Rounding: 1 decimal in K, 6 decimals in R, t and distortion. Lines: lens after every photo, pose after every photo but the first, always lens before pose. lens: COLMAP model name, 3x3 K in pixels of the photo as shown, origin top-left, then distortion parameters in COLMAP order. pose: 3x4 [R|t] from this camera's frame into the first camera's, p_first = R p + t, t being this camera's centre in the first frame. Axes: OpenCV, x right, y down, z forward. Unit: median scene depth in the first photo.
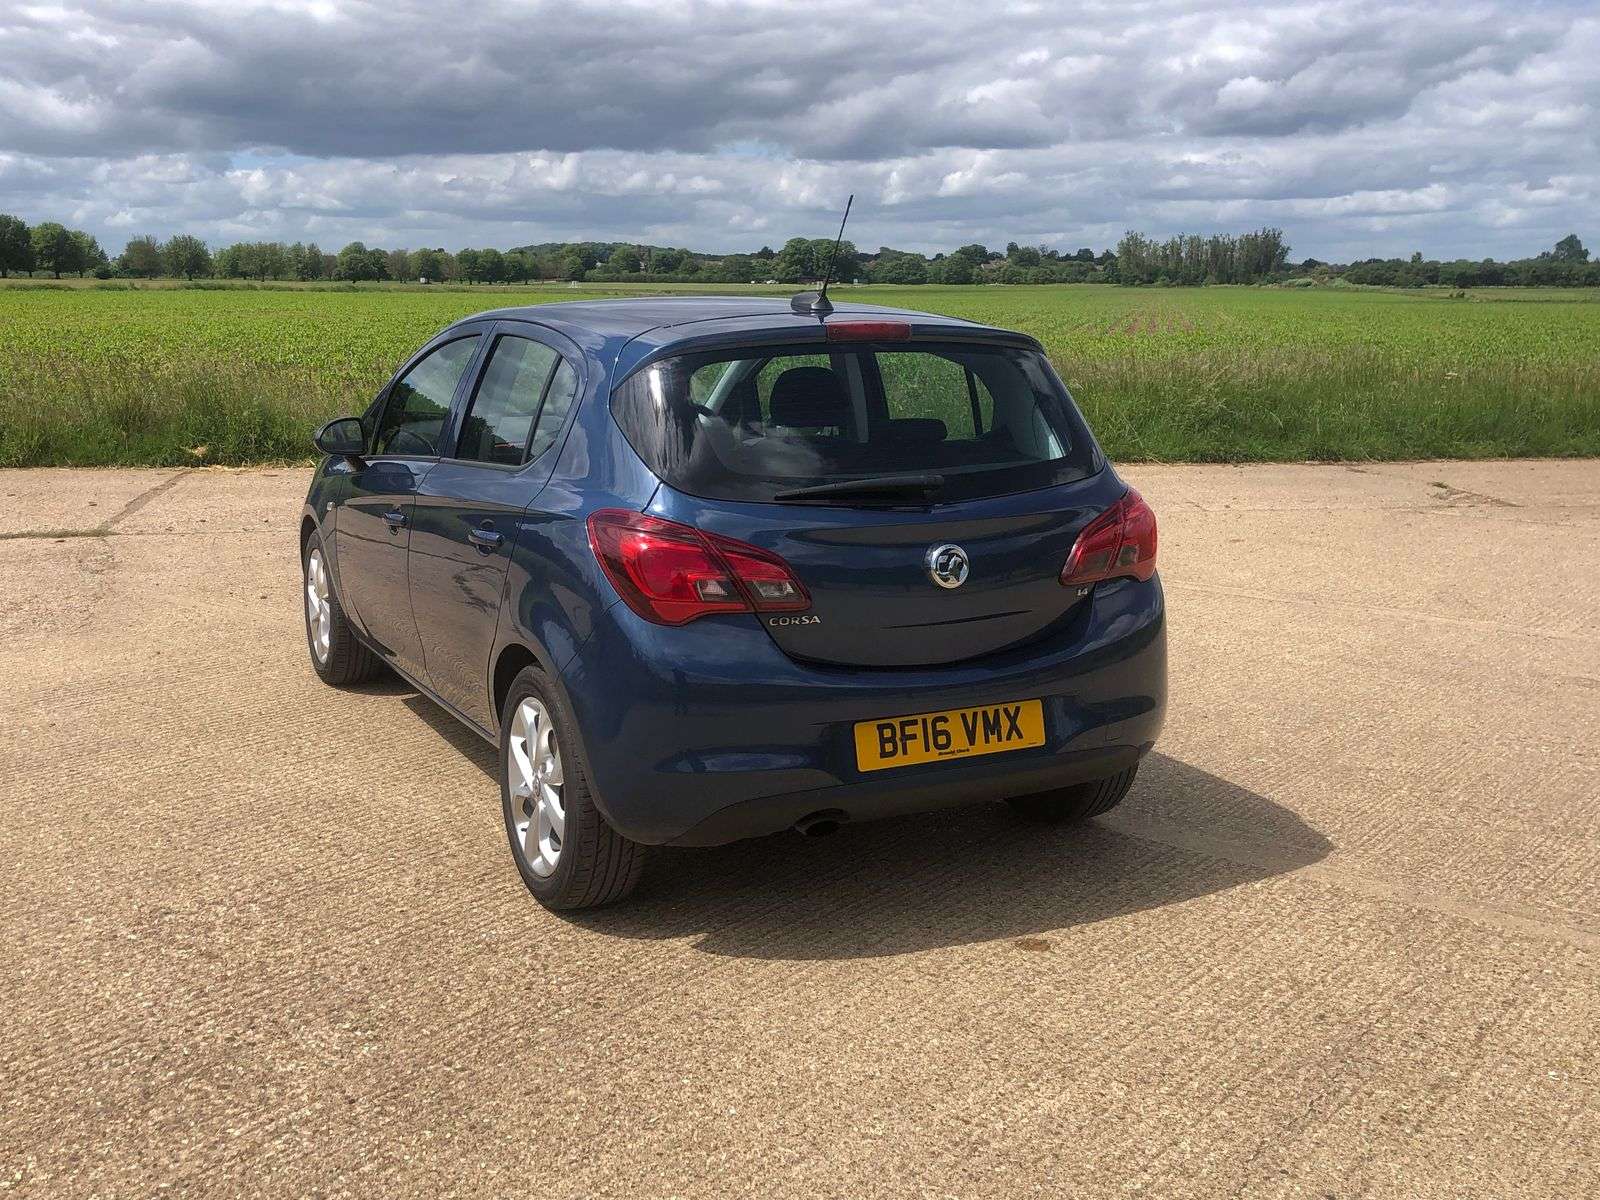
lens RADIAL K [[1642.3, 0, 765.3], [0, 1642.3, 594.5], [0, 0, 1]] dist [0.048854, -0.099823]
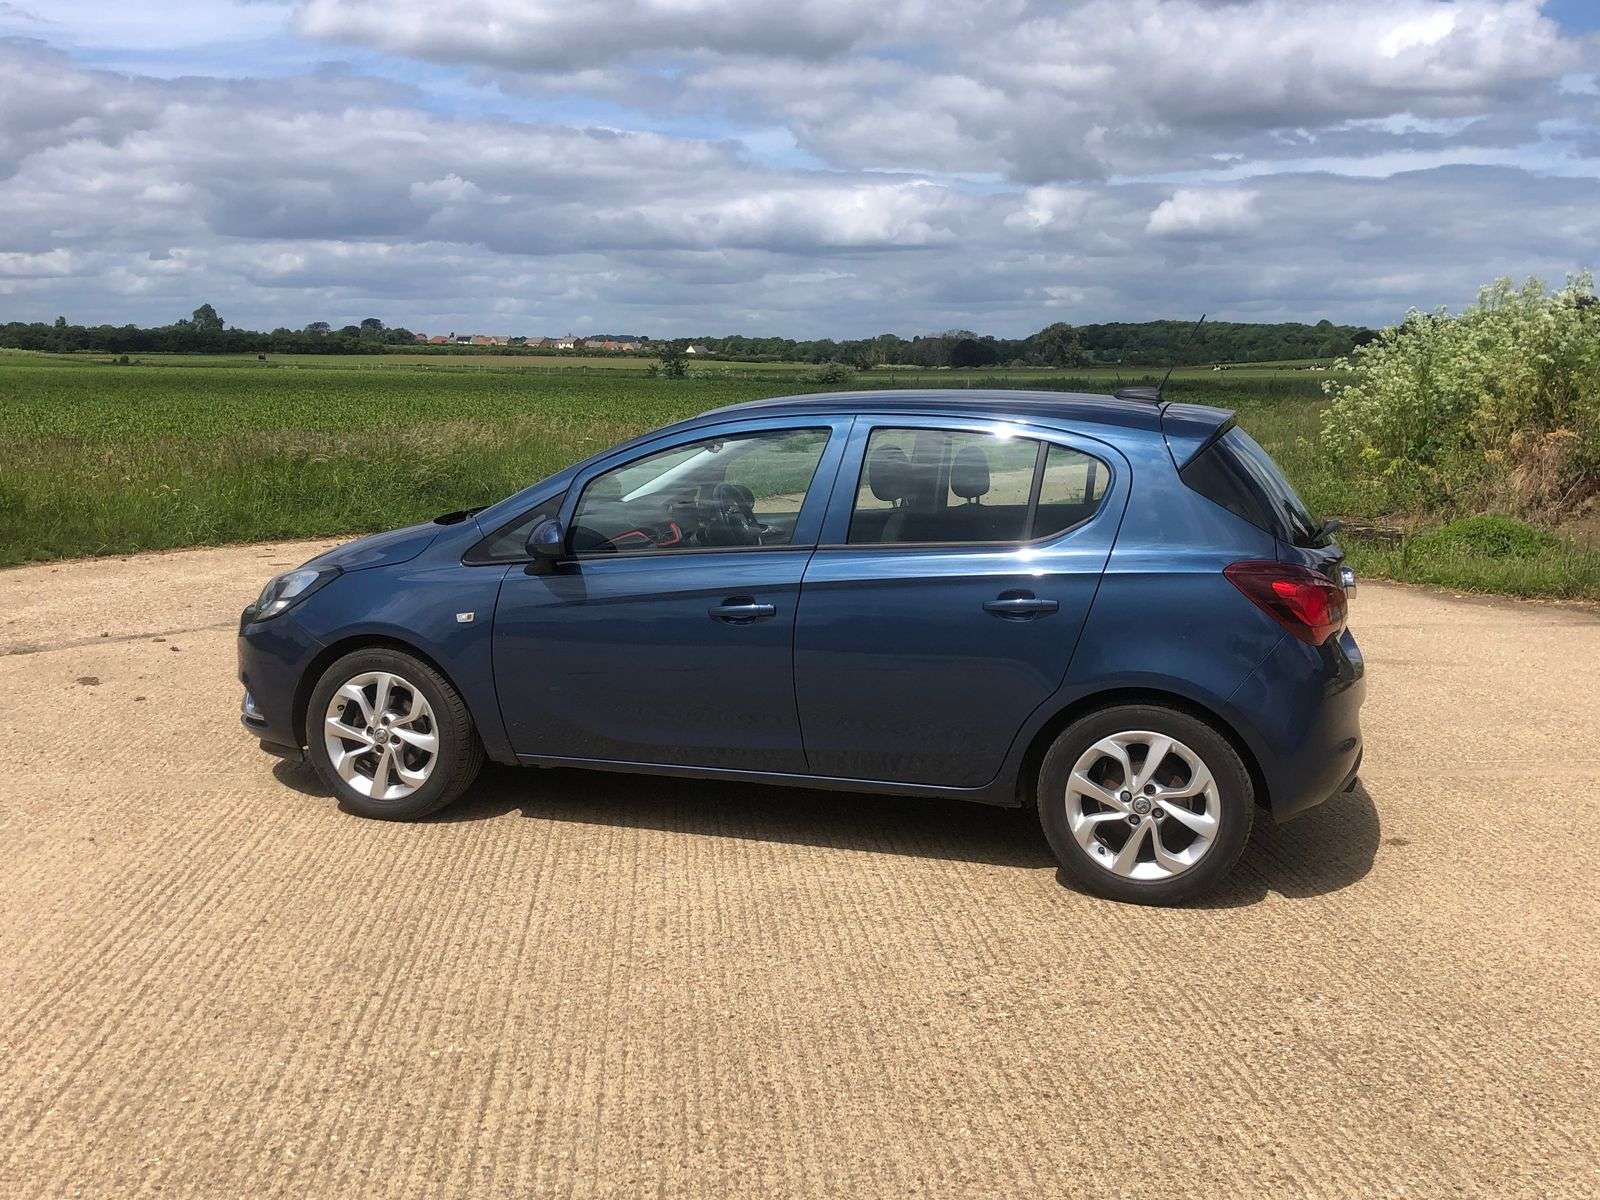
lens RADIAL K [[1642.3, 0, 765.3], [0, 1642.3, 594.5], [0, 0, 1]] dist [0.048854, -0.099823]
pose [[0.714633, -0.093194, 0.693264, -0.888797], [0.119494, 0.992782, 0.010280, -0.059412], [-0.689218, 0.075495, 0.720610, 0.257486]]
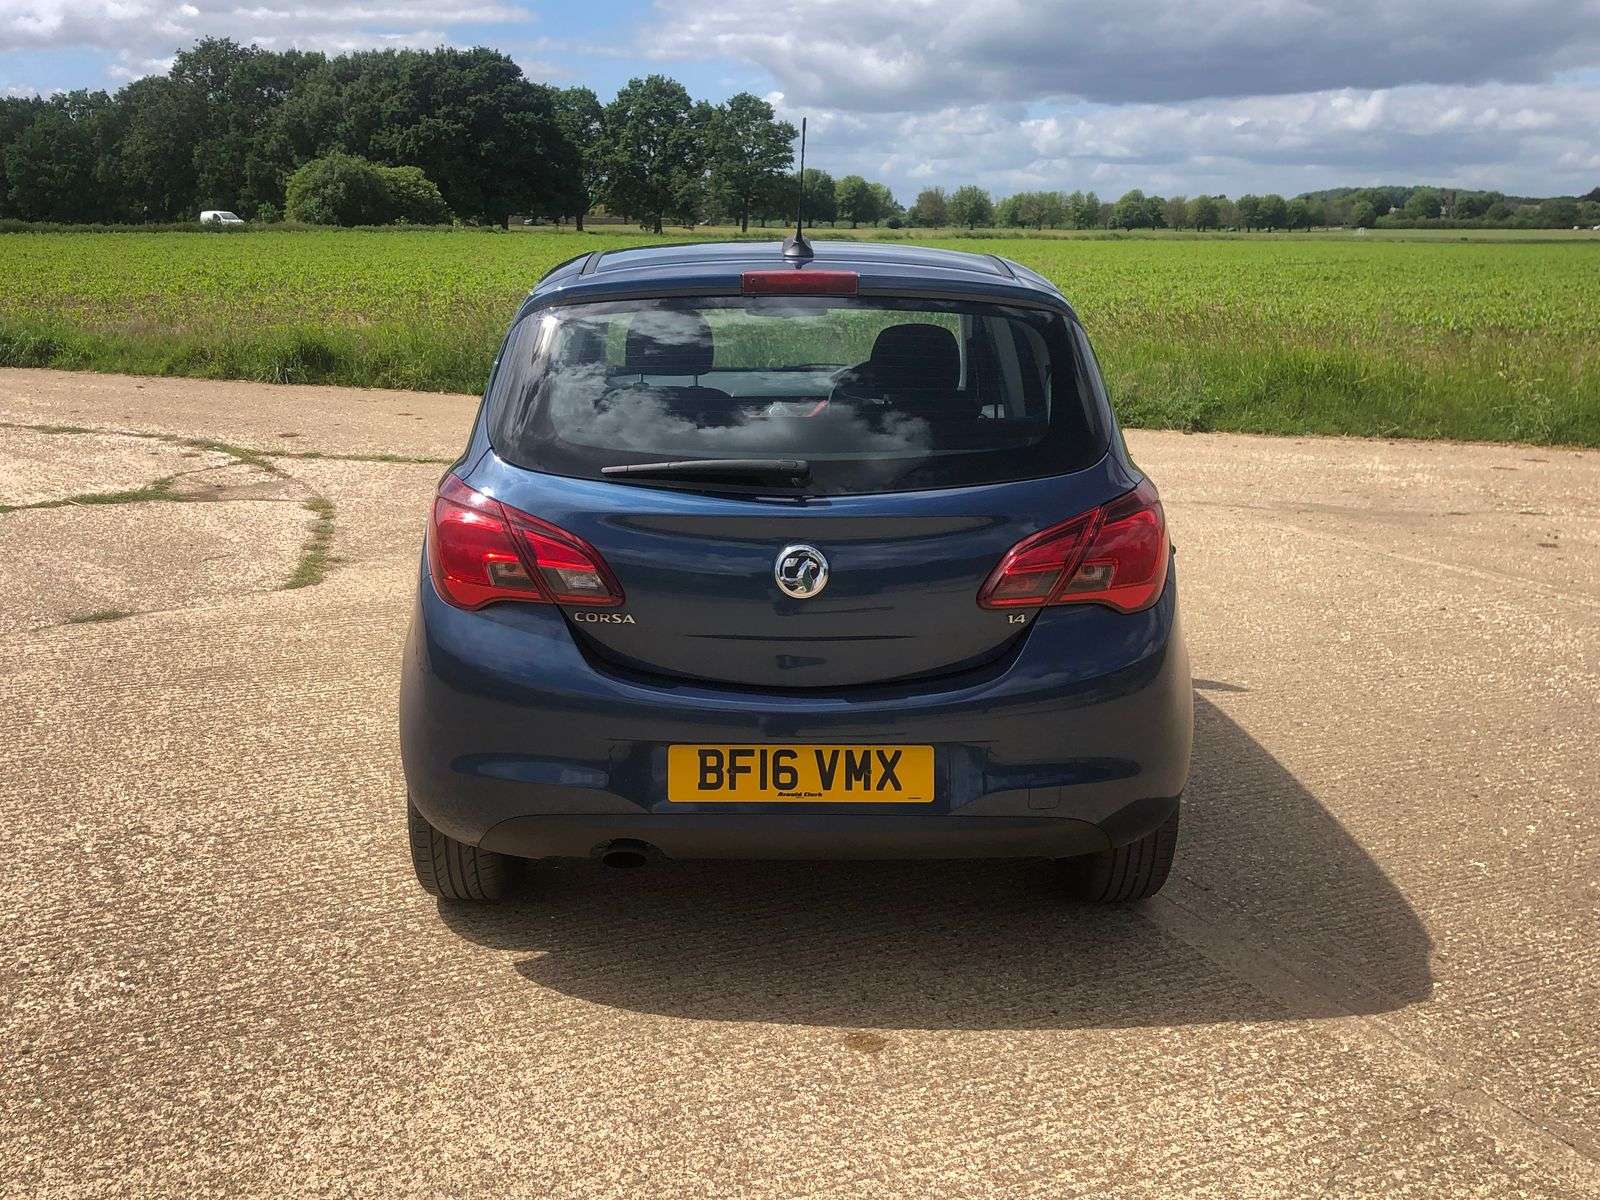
lens RADIAL K [[1642.3, 0, 765.3], [0, 1642.3, 594.5], [0, 0, 1]] dist [0.048854, -0.099823]
pose [[0.893610, 0.097591, -0.438107, 0.370330], [-0.084280, 0.995198, 0.049781, -0.036800], [0.440861, -0.007561, 0.897543, 0.199767]]
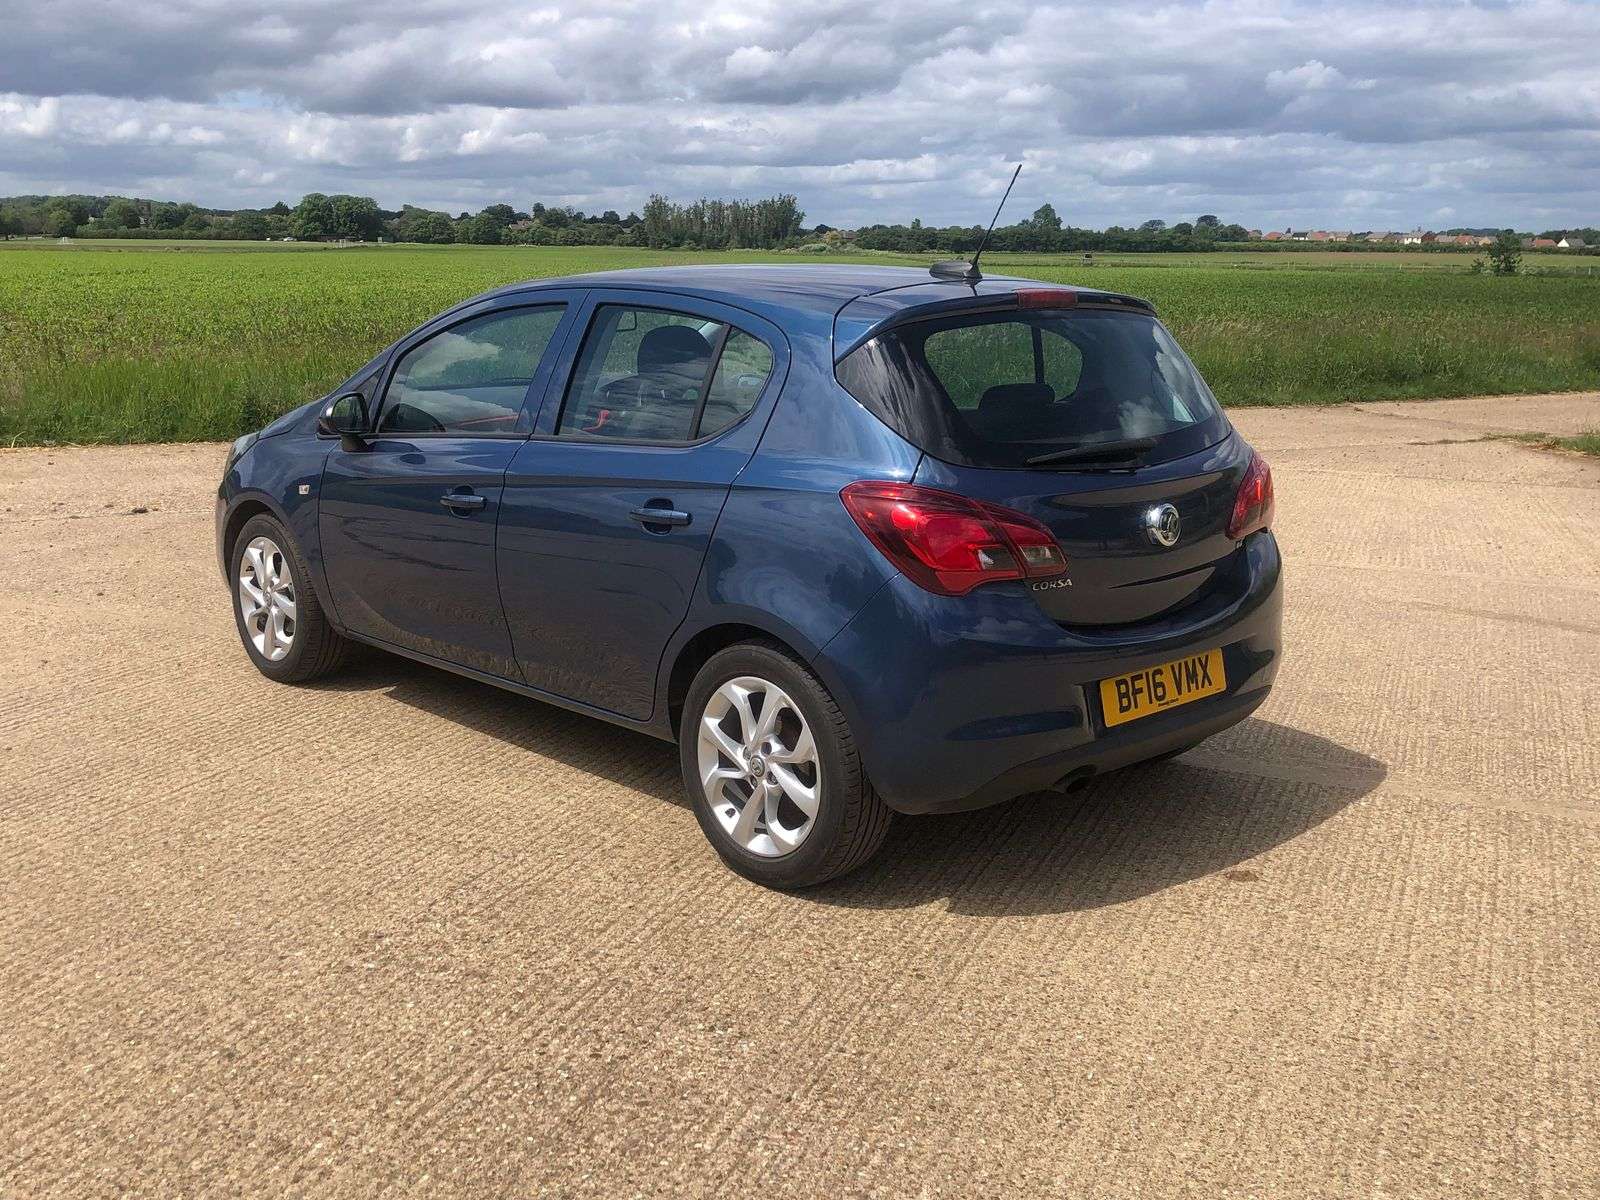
lens RADIAL K [[1628.5, 0, 767.7], [0, 1628.5, 614.4], [0, 0, 1]] dist [0.038219, -0.031215]
pose [[0.960050, -0.055212, 0.274328, -0.338151], [0.045289, 0.998075, 0.042381, -0.013187], [-0.276140, -0.028264, 0.960702, 0.056417]]
